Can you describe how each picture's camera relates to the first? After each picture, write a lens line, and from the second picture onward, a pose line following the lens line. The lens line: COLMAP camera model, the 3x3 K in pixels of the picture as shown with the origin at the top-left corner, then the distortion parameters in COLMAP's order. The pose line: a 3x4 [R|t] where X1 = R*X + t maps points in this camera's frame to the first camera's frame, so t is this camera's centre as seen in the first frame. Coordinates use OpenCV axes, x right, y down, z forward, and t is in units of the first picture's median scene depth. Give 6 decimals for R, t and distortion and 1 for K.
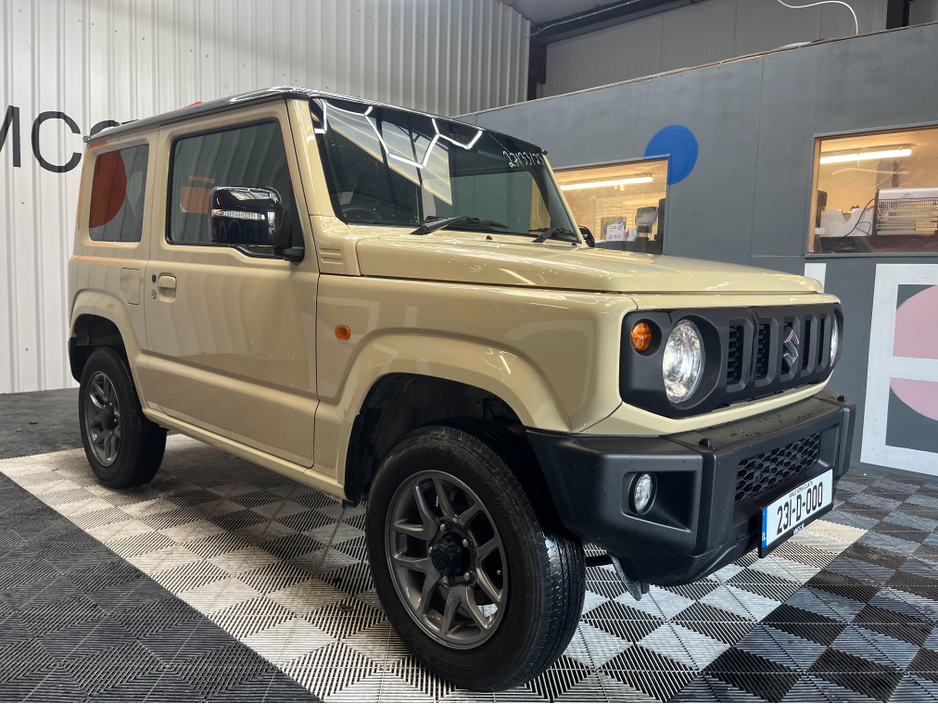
lens RADIAL K [[721.8, 0, 471.2], [0, 721.8, 350.3], [0, 0, 1]] dist [0.093879, -0.133048]
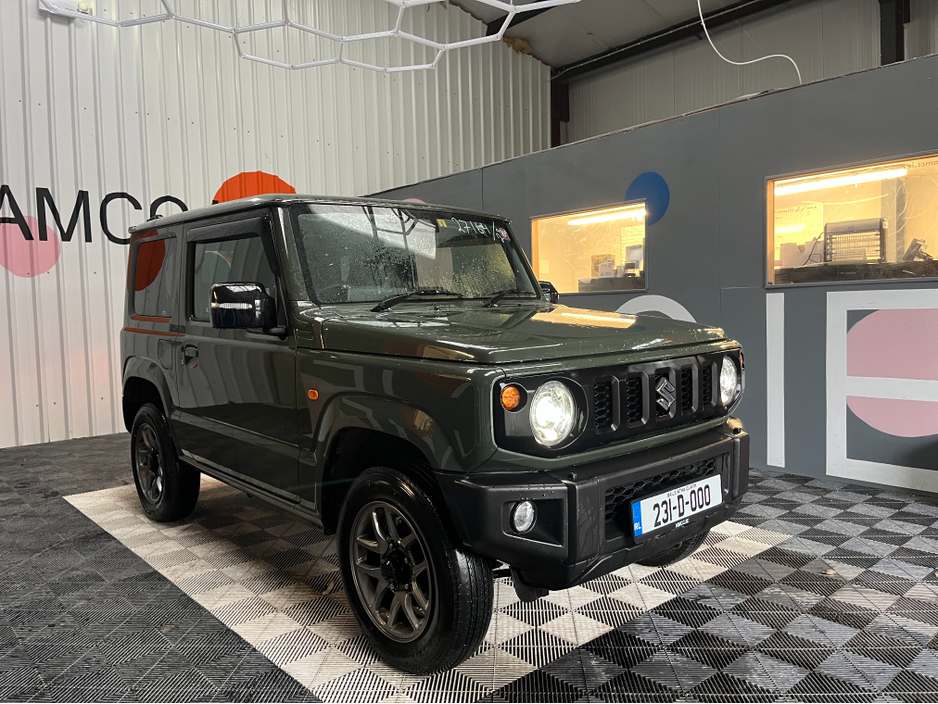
lens RADIAL K [[721.8, 0, 472.0], [0, 721.8, 351.3], [0, 0, 1]] dist [0.093879, -0.133048]
pose [[0.994105, -0.046853, -0.097771, 0.130626], [0.043889, 0.998516, -0.032246, -0.017964], [0.099136, 0.027765, 0.994686, -0.135004]]
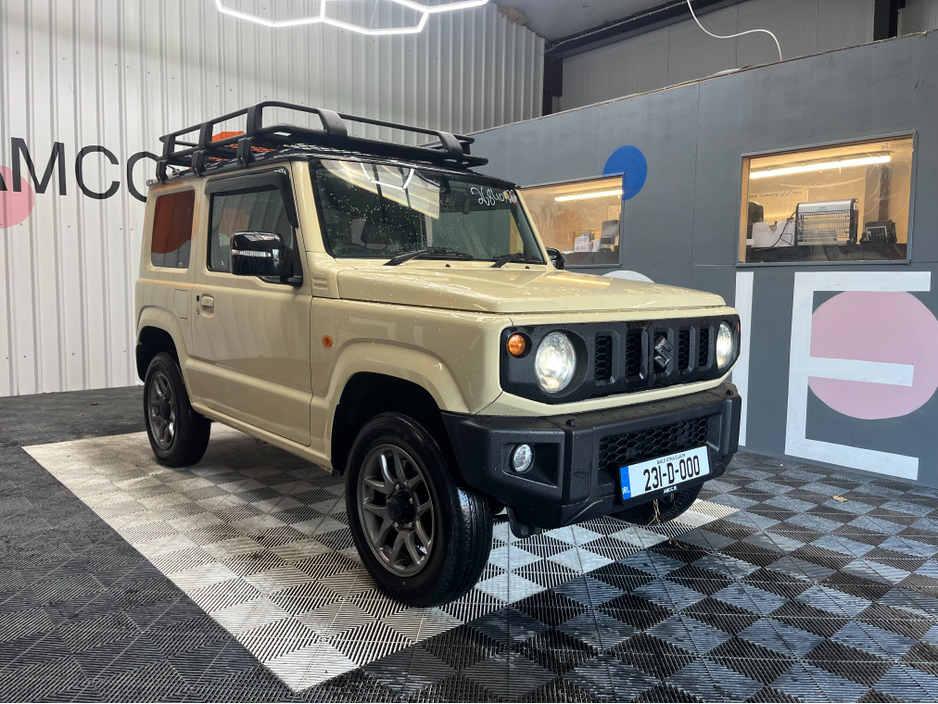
lens RADIAL K [[721.8, 0, 471.0], [0, 721.8, 351.6], [0, 0, 1]] dist [0.093879, -0.133048]
pose [[0.995896, -0.004282, -0.090403, 0.171700], [0.004120, 0.999990, -0.001981, 0.000225], [0.090411, 0.001601, 0.995903, -0.126785]]
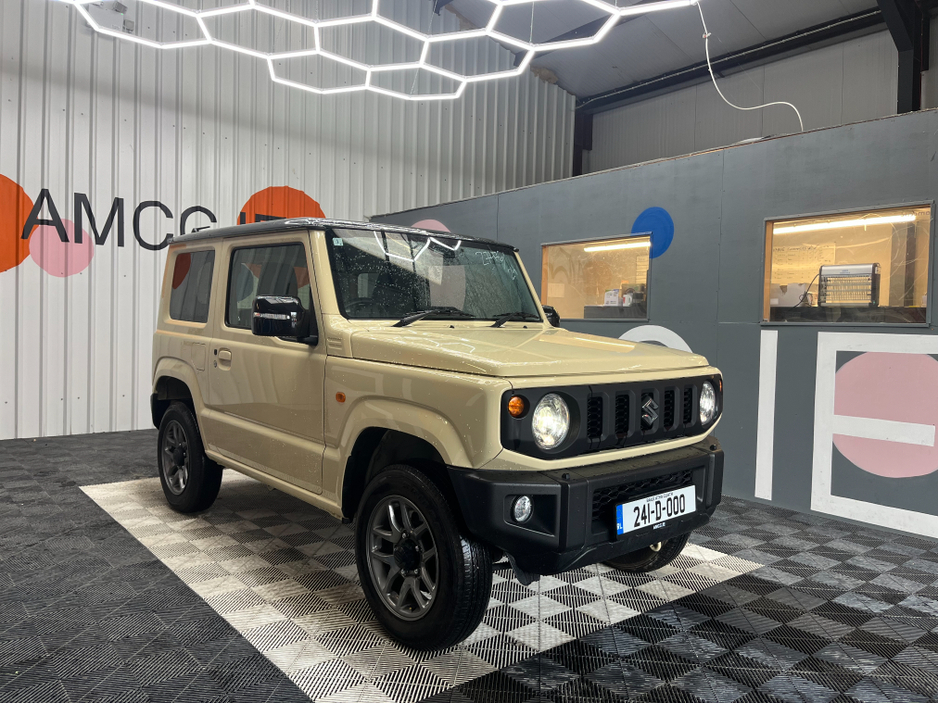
lens RADIAL K [[721.8, 0, 470.9], [0, 721.8, 350.0], [0, 0, 1]] dist [0.093879, -0.133048]
pose [[0.991704, 0.004048, -0.128479, 0.168859], [-0.011603, 0.998243, -0.058110, -0.018891], [0.128018, 0.059119, 0.990008, -0.181606]]
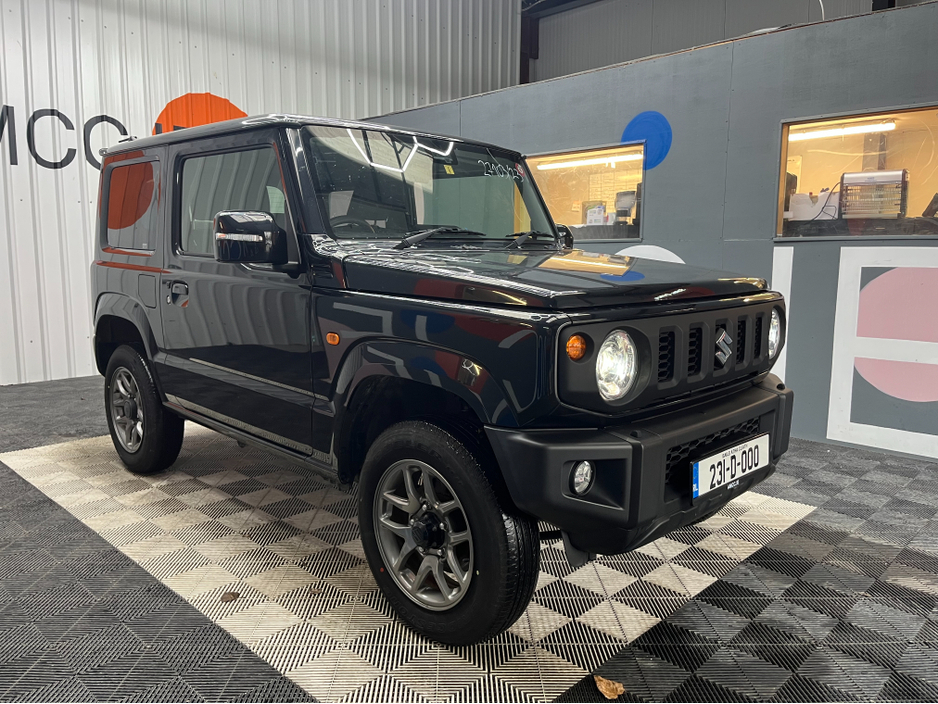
lens RADIAL K [[721.8, 0, 470.5], [0, 721.8, 351.1], [0, 0, 1]] dist [0.093879, -0.133048]
pose [[0.999656, -0.019962, -0.016997, 0.047986], [0.020644, 0.998948, 0.040949, -0.025173], [0.016162, -0.041286, 0.999017, -0.041486]]
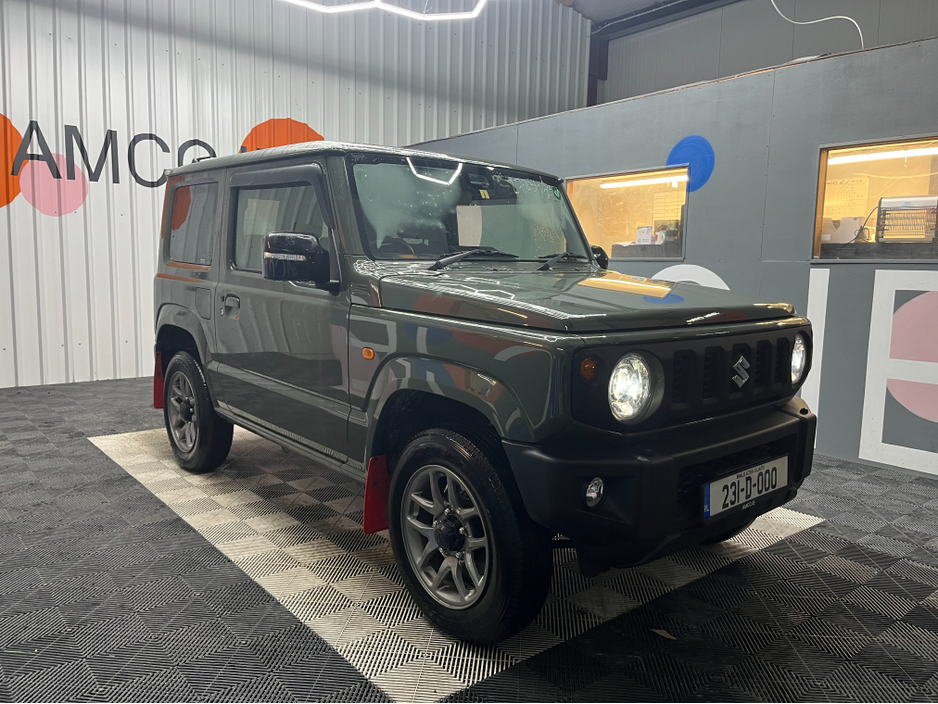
lens RADIAL K [[721.8, 0, 467.9], [0, 721.8, 355.1], [0, 0, 1]] dist [0.093879, -0.133048]
pose [[0.991952, 0.009888, -0.126224, 0.109676], [-0.006648, 0.999638, 0.026058, -0.020015], [0.126436, -0.025009, 0.991659, -0.114855]]
